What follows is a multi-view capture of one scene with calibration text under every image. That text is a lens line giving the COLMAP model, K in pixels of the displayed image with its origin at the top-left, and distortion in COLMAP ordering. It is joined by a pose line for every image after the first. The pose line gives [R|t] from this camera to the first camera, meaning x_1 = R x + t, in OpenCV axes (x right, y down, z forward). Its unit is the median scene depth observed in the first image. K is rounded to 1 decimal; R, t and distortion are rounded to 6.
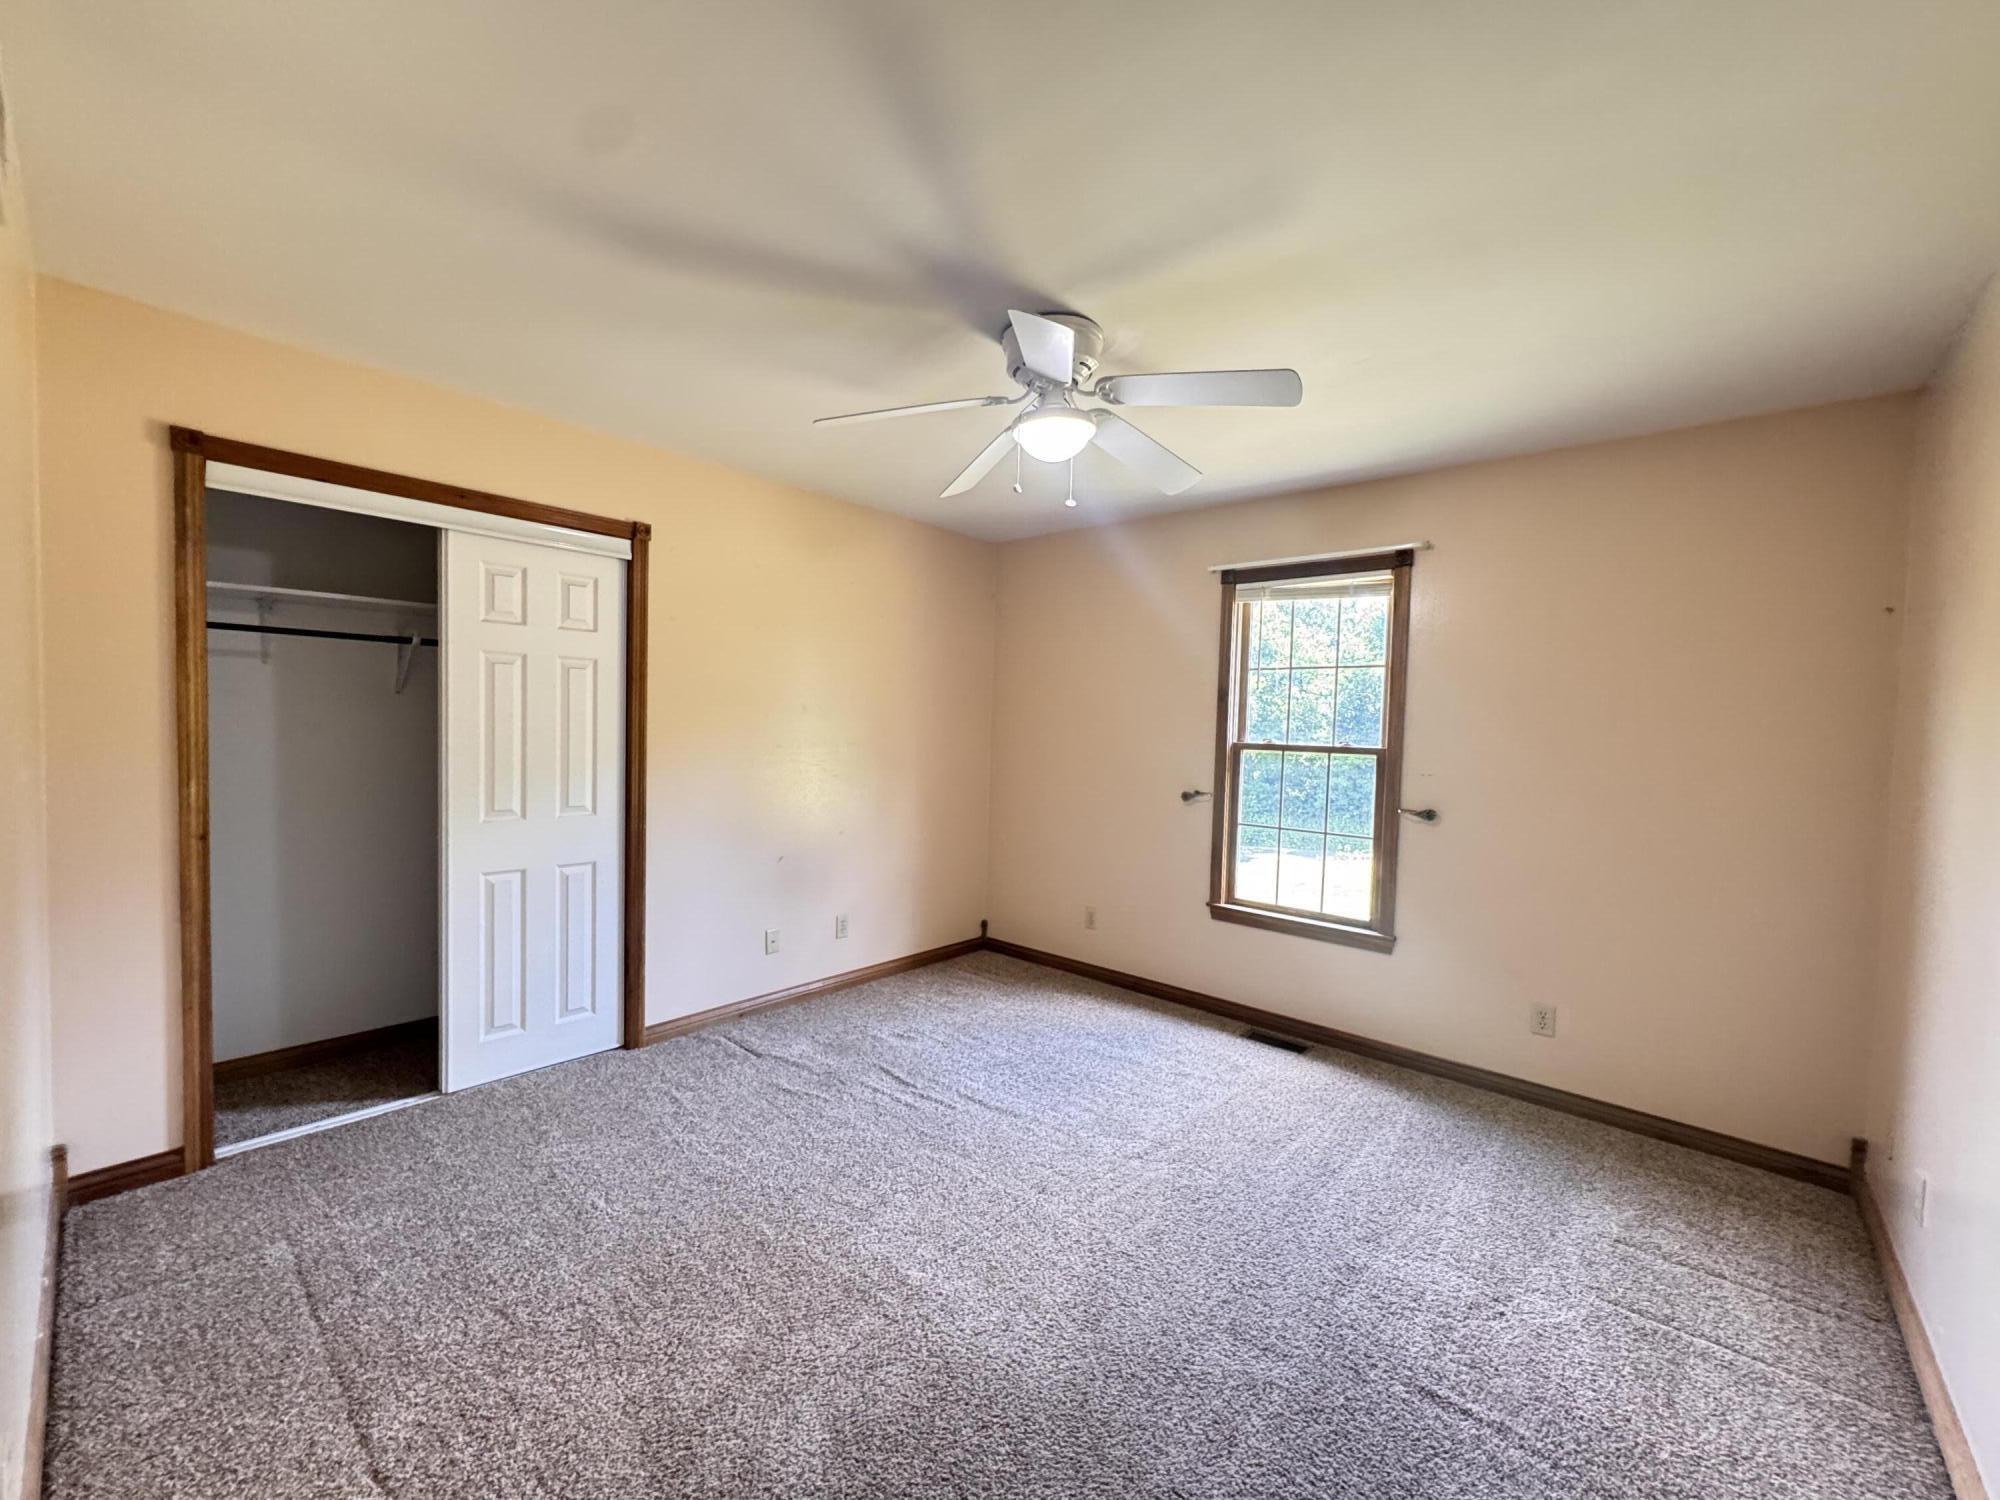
lens RADIAL K [[803.1, 0, 1008.4], [0, 803.1, 761.8], [0, 0, 1]] dist [-0.001831, 0.000498]
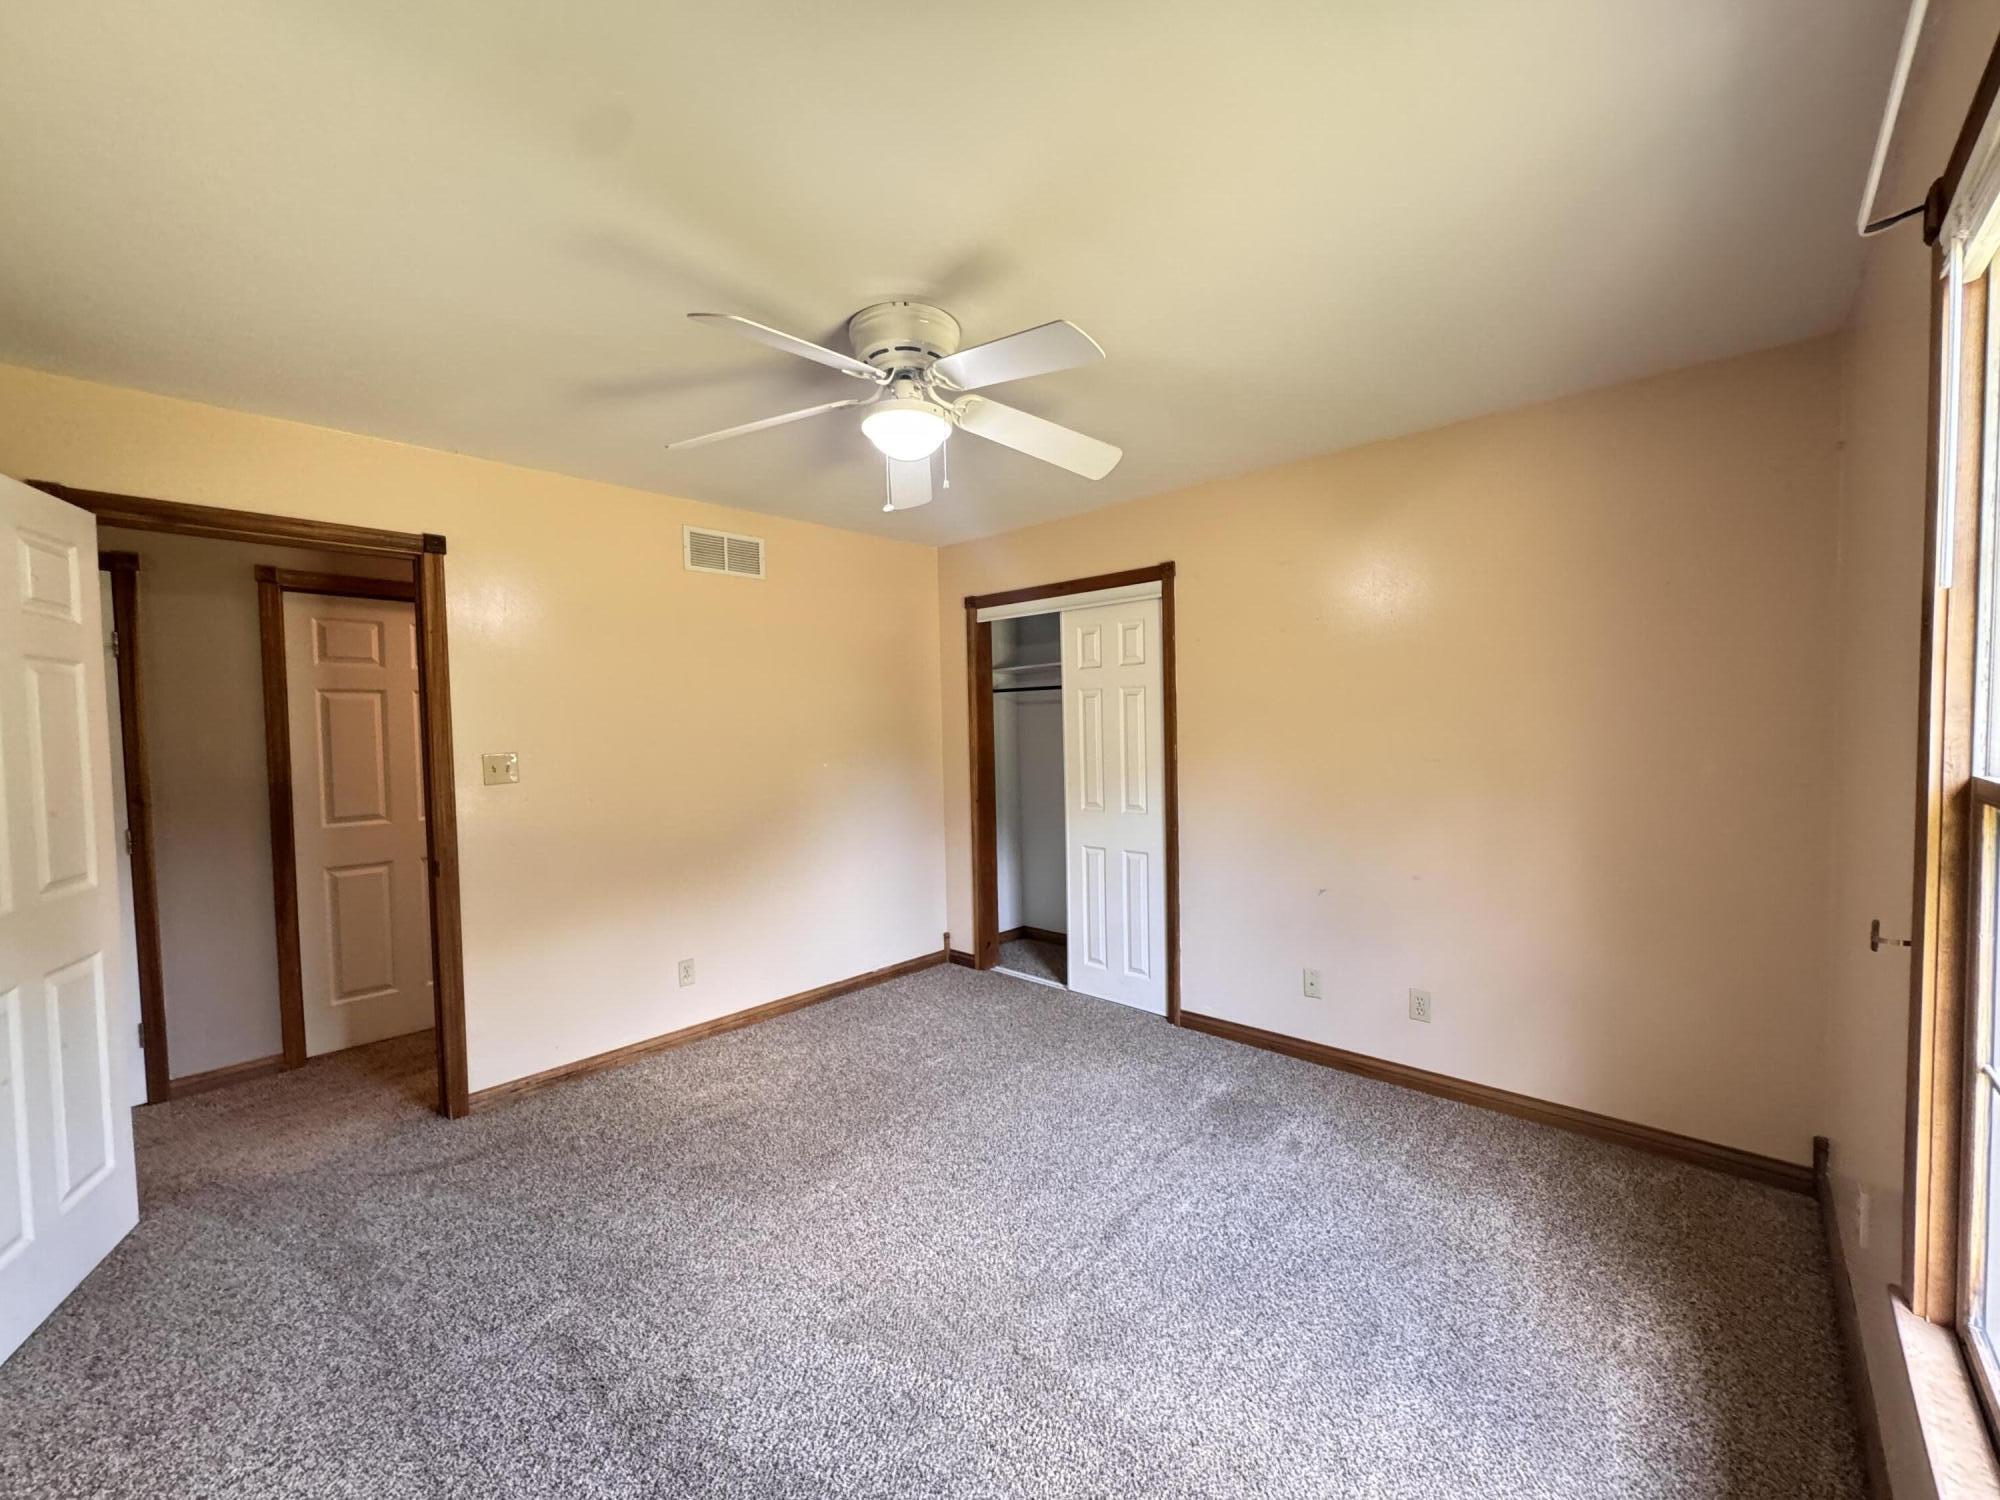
lens RADIAL K [[803.1, 0, 1001.7], [0, 803.1, 760.9], [0, 0, 1]] dist [-0.001831, 0.000498]
pose [[-0.031970, 0.015282, -0.999372, 0.578477], [-0.030058, 0.999416, 0.016244, -0.022338], [0.999037, 0.030559, -0.031492, 0.672977]]
